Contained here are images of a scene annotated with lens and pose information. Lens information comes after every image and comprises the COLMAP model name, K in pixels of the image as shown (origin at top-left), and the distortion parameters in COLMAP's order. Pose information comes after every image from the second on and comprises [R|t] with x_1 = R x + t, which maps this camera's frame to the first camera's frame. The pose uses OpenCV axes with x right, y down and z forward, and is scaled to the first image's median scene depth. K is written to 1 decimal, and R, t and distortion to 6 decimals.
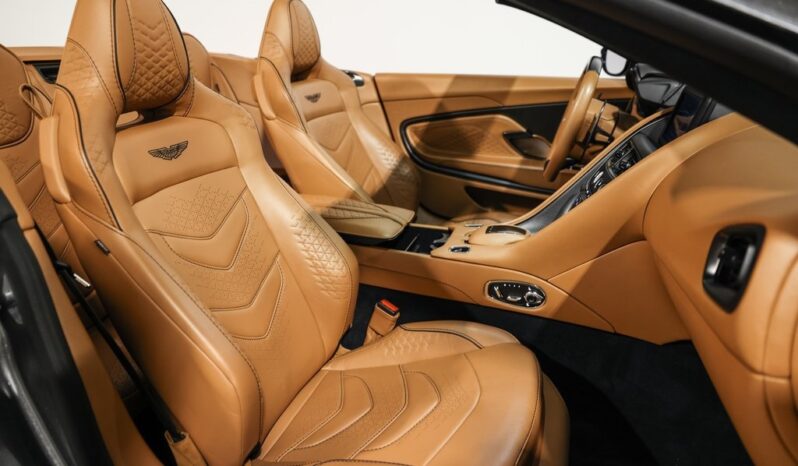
lens RADIAL K [[589.3, 0, 396.1], [0, 589.3, 203.1], [0, 0, 1]] dist [-0.006756, -0.001638]
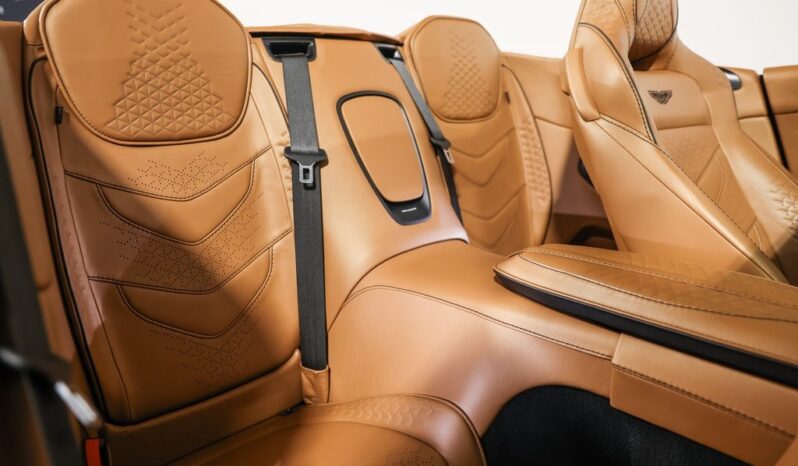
lens RADIAL K [[589.3, 0, 396.1], [0, 589.3, 203.1], [0, 0, 1]] dist [-0.006756, -0.001638]
pose [[0.886591, 0.063948, -0.458112, -0.088015], [-0.110553, 0.990989, -0.075622, 0.003289], [0.449148, 0.117691, 0.885672, 0.325229]]
